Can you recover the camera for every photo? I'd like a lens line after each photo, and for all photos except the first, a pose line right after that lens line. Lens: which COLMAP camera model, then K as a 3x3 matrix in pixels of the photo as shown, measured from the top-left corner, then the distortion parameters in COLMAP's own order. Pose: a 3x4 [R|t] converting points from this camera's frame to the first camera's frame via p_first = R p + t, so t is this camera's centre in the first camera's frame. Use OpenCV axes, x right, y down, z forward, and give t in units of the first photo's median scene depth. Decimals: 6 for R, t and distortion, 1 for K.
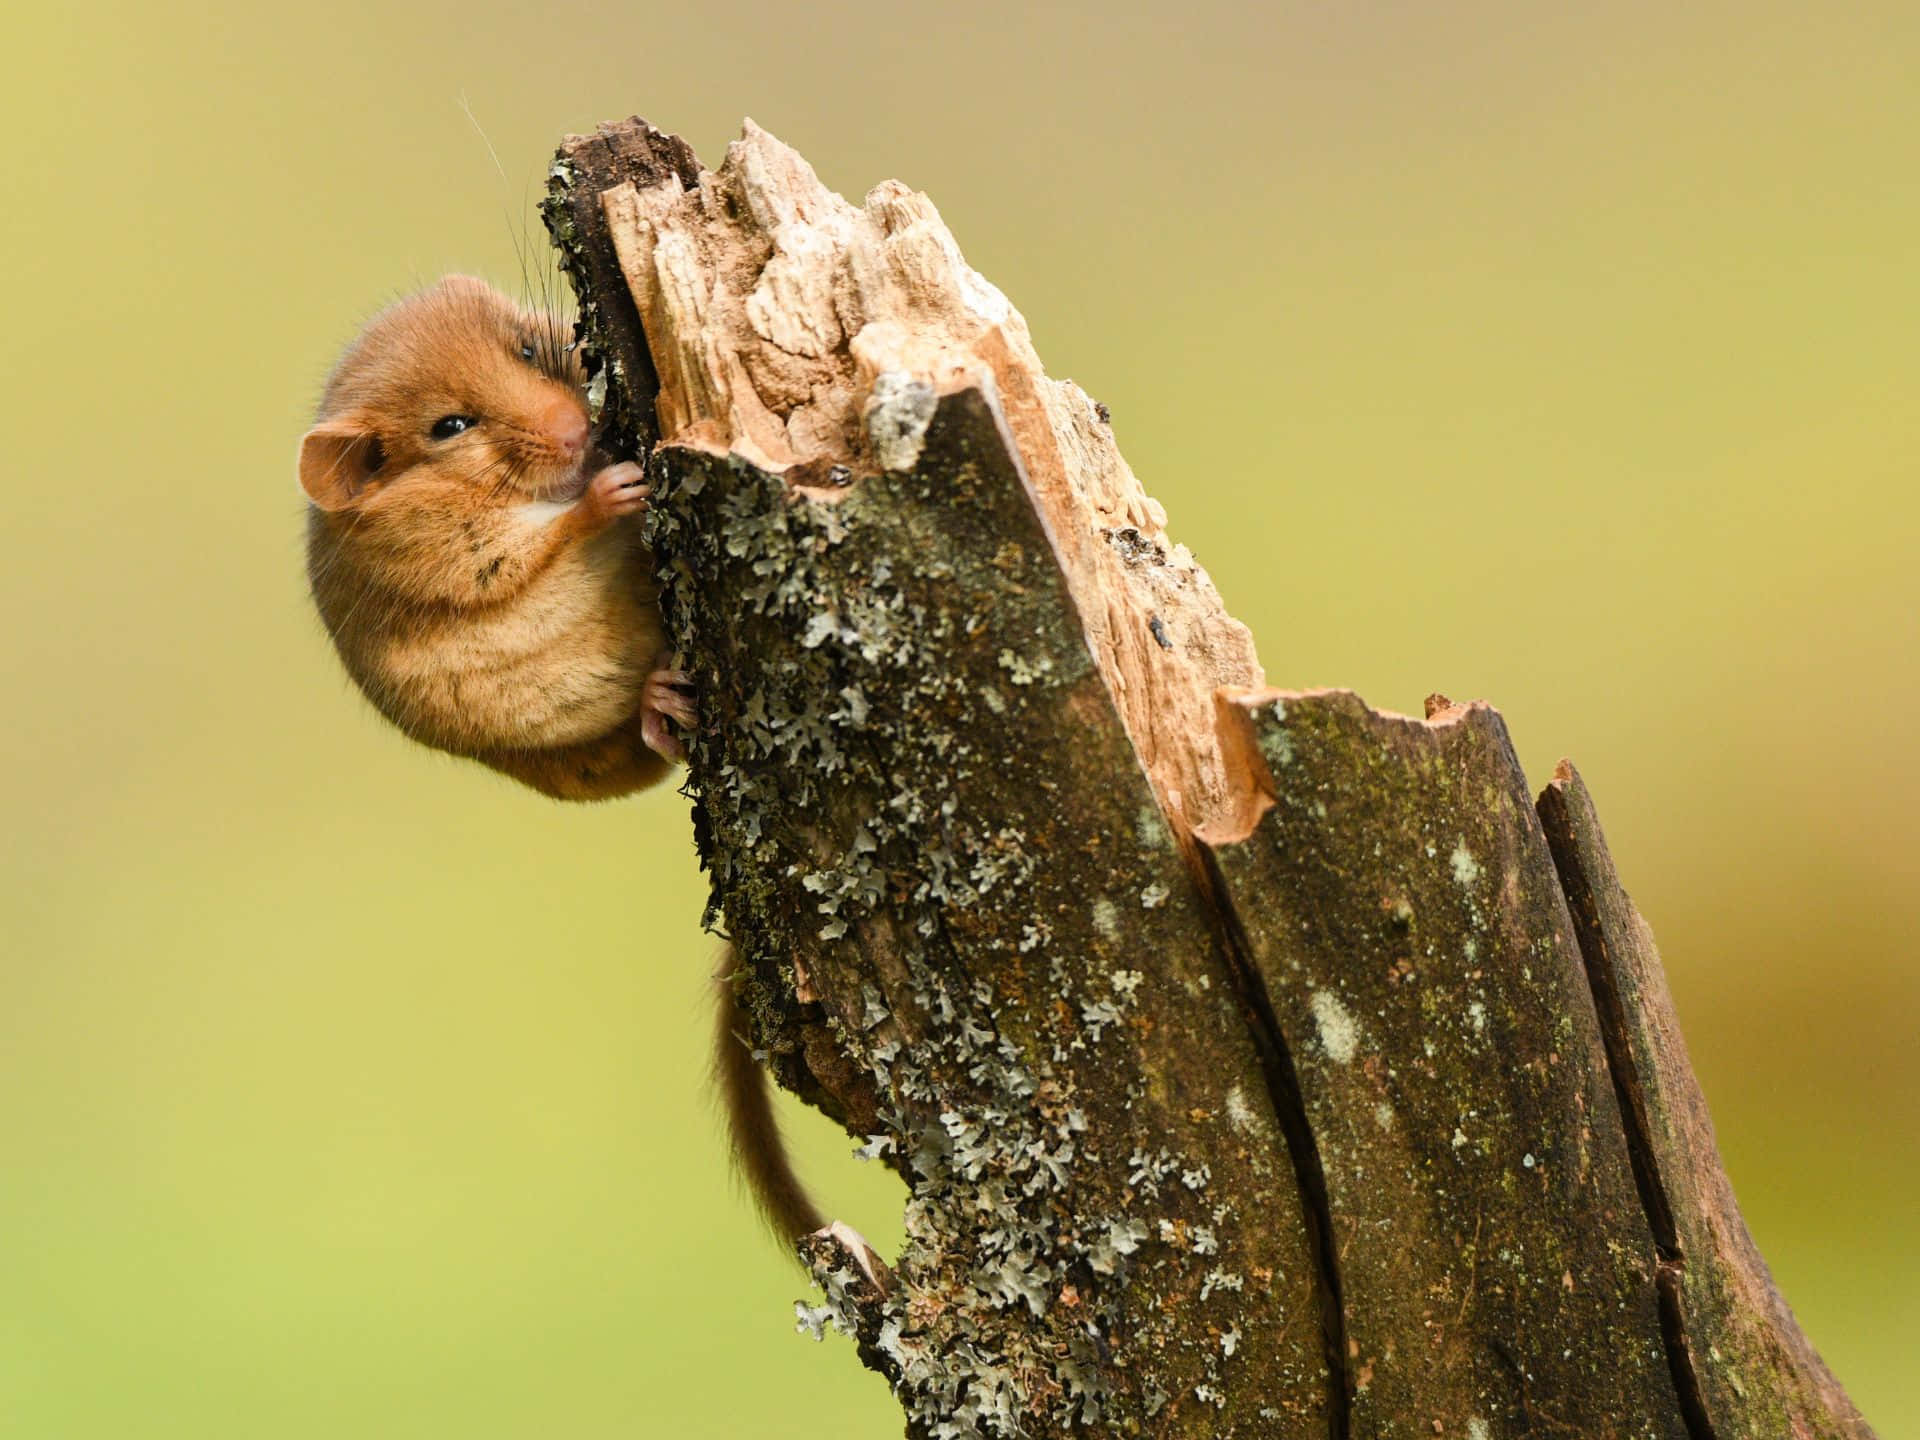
lens RADIAL K [[778.1, 0, 959.9], [0, 778.1, 768.1], [0, 0, 1]] dist [0.000701, -0.000087]
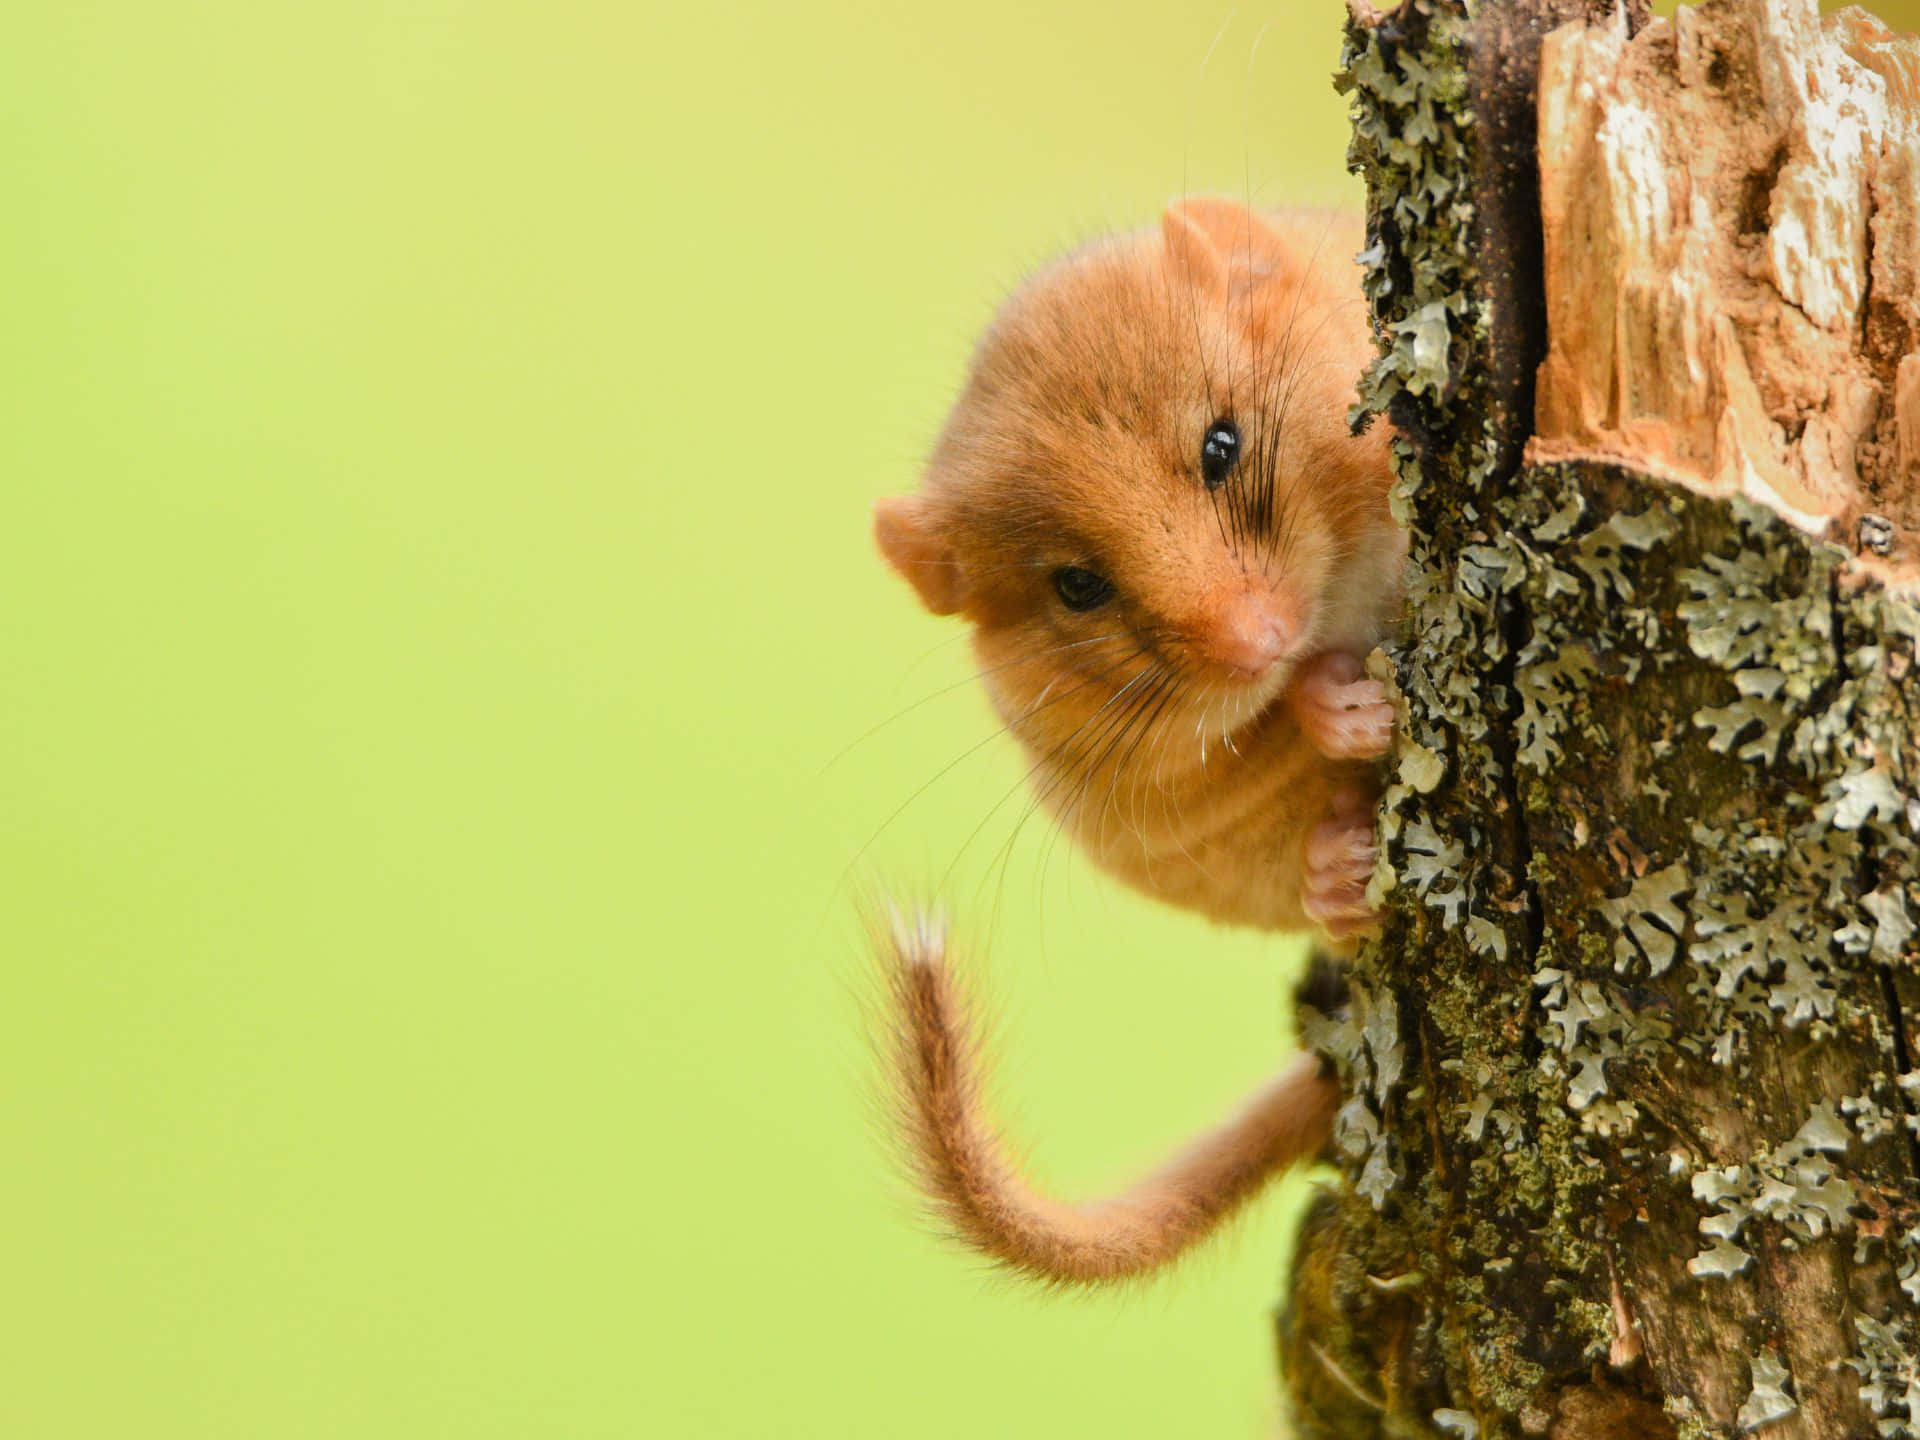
lens RADIAL K [[1288.1, 0, 960.0], [0, 1288.1, 720.0], [0, 0, 1]] dist [0.001420, 0.001137]
pose [[0.996323, 0.085648, 0.002148, -0.841712], [-0.085653, 0.996322, 0.002334, -0.173088], [-0.001941, -0.002510, 0.999995, 0.004067]]
